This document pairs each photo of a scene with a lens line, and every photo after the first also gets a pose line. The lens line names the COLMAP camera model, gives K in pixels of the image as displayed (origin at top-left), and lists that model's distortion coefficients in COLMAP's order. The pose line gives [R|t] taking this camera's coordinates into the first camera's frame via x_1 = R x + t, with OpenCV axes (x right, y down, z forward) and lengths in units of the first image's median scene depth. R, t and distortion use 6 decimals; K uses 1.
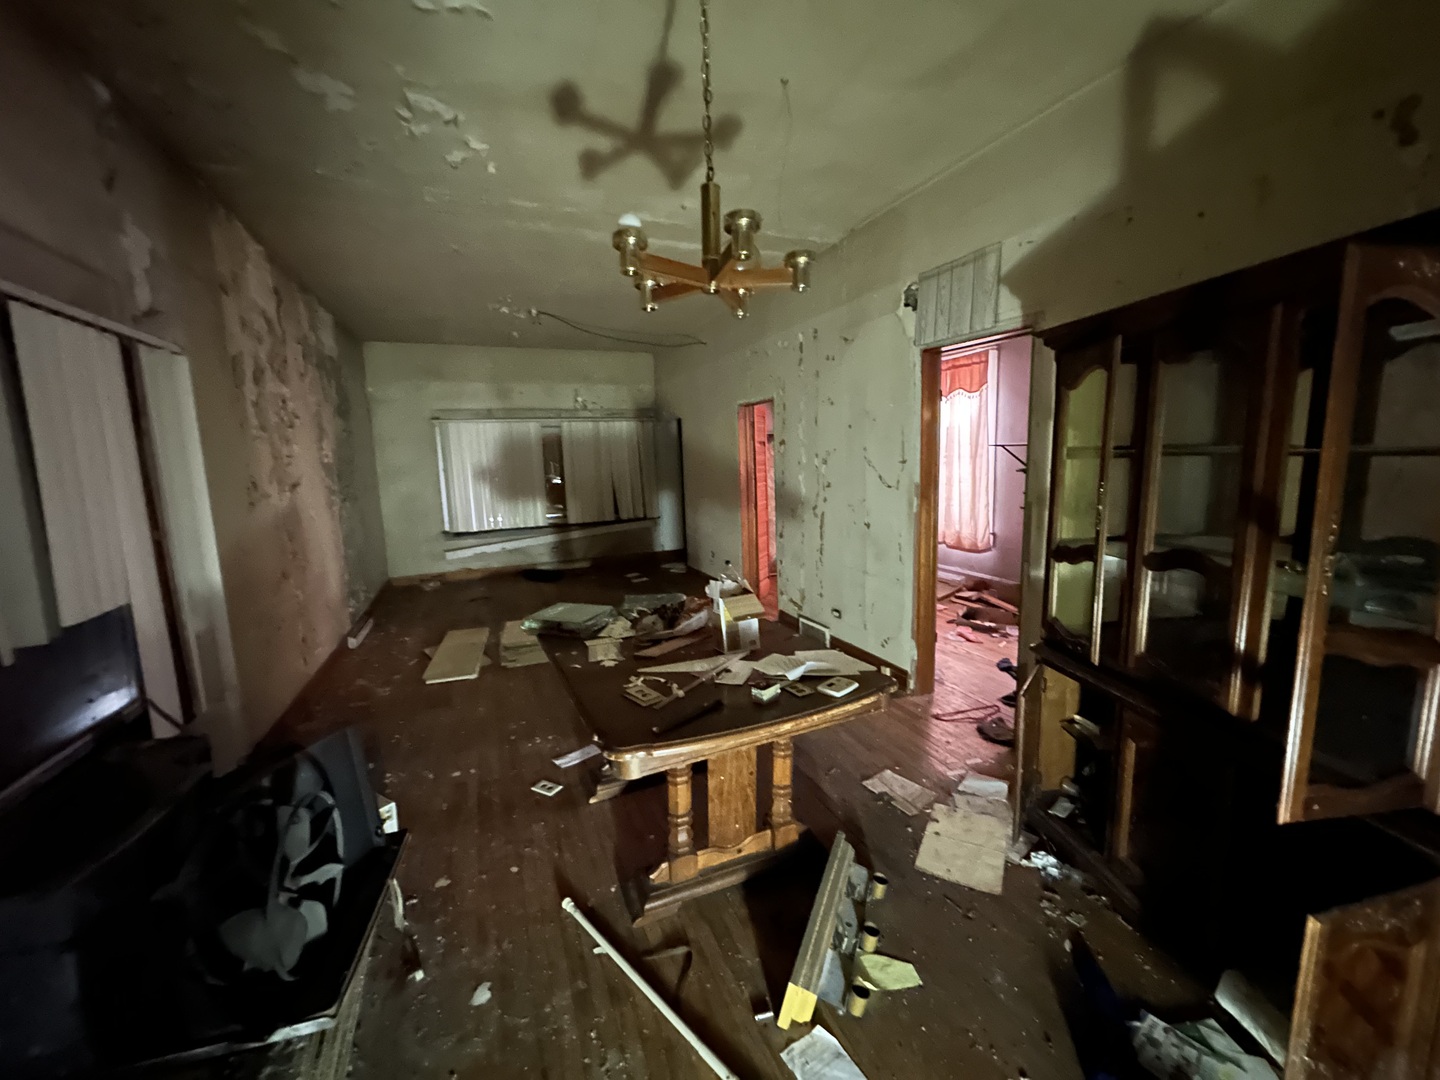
lens RADIAL K [[580.6, 0, 722.4], [0, 580.6, 538.1], [0, 0, 1]] dist [-0.002407, 0.000225]
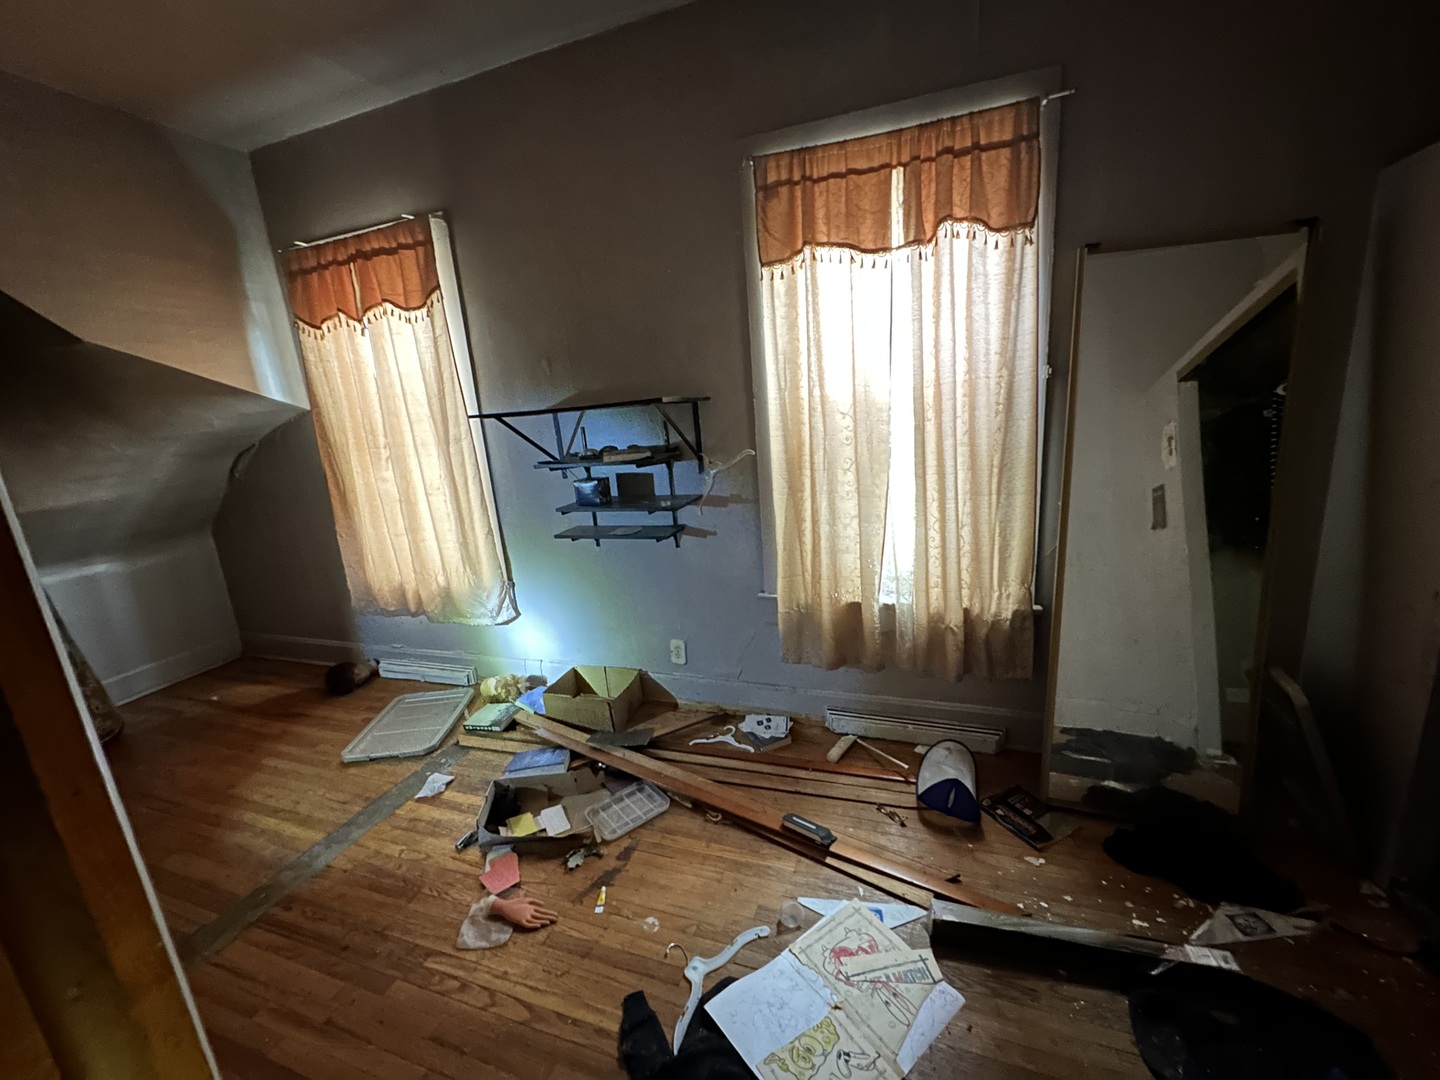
lens RADIAL K [[580.6, 0, 722.1], [0, 580.6, 538.8], [0, 0, 1]] dist [-0.002407, 0.000225]
pose [[0.680167, -0.189602, 0.708113, 0.234654], [0.162986, 0.980908, 0.106091, -0.075497], [-0.714709, 0.043253, 0.698084, 0.501541]]
